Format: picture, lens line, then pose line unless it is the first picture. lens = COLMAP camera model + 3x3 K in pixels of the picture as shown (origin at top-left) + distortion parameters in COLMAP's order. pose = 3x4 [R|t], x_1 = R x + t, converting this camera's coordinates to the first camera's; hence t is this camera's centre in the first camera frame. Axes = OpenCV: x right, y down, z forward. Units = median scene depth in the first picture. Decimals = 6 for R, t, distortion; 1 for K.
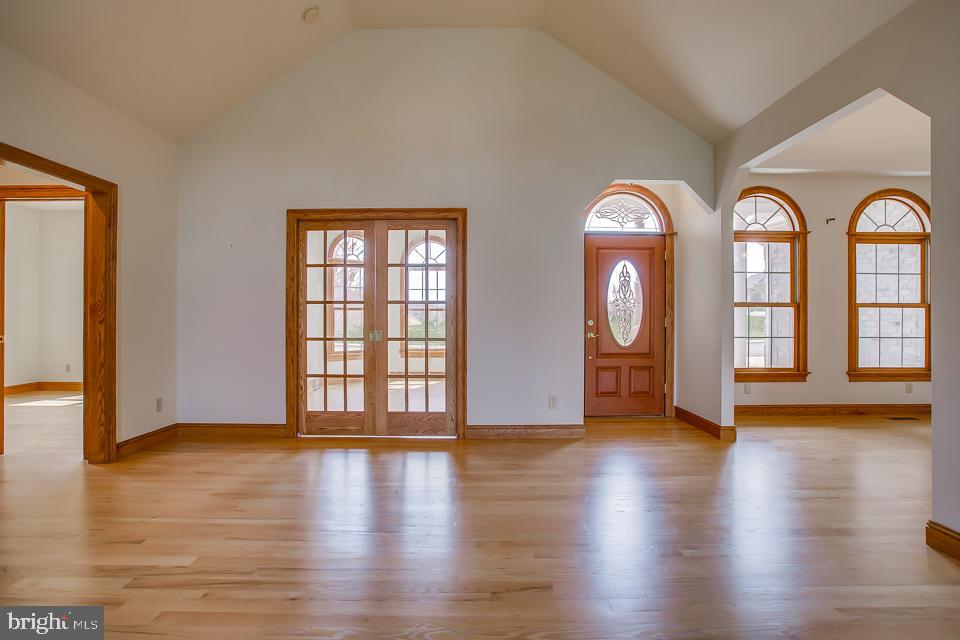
lens RADIAL K [[464.9, 0, 480.0], [0, 464.9, 320.0], [0, 0, 1]] dist [-0.001292, 0.000075]
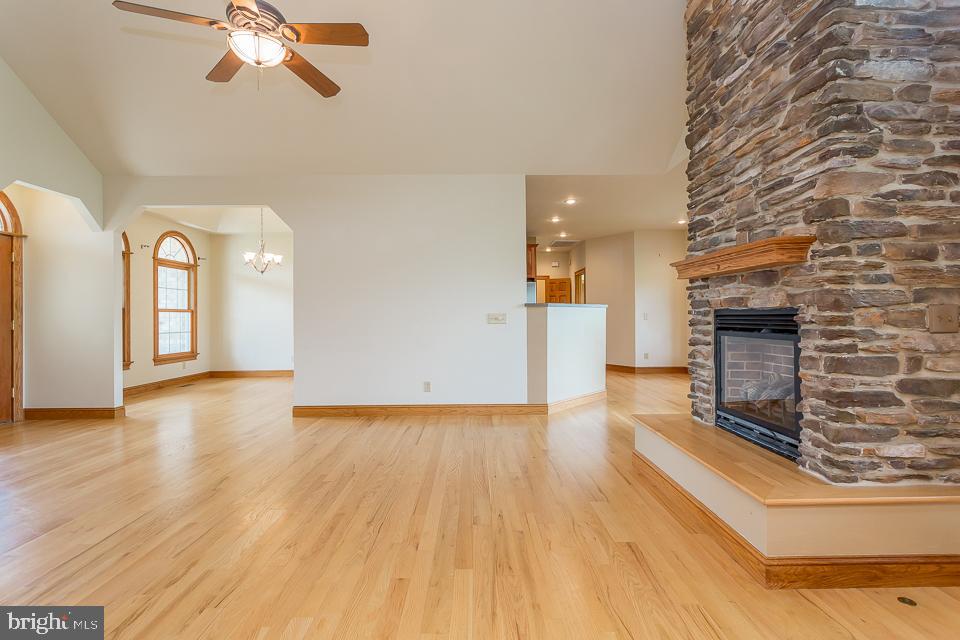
lens RADIAL K [[454.6, 0, 480.0], [0, 454.6, 320.0], [0, 0, 1]] dist [0.001325, 0.000441]
pose [[0.041036, -0.007978, 0.999126, -0.512180], [0.010614, 0.999915, 0.007548, -0.002307], [-0.999101, 0.010295, 0.041118, -0.019445]]
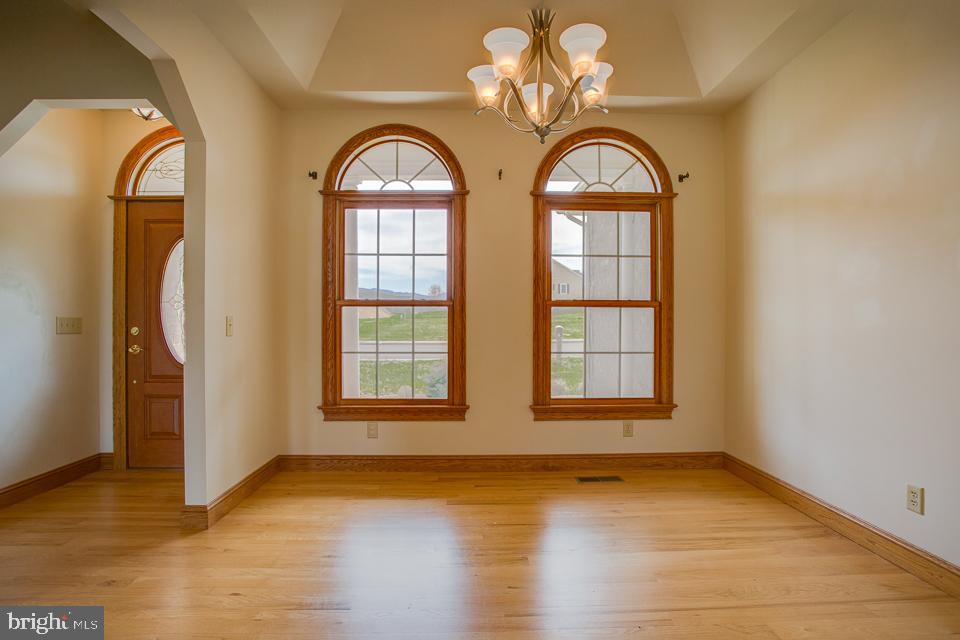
lens RADIAL K [[690.6, 0, 480.0], [0, 690.6, 320.0], [0, 0, 1]] dist [-0.129068, 0.000303]
pose [[0.999984, -0.001736, -0.005294, 0.725751], [0.001676, 0.999933, -0.011427, 0.002529], [0.005314, 0.011418, 0.999921, 0.029401]]
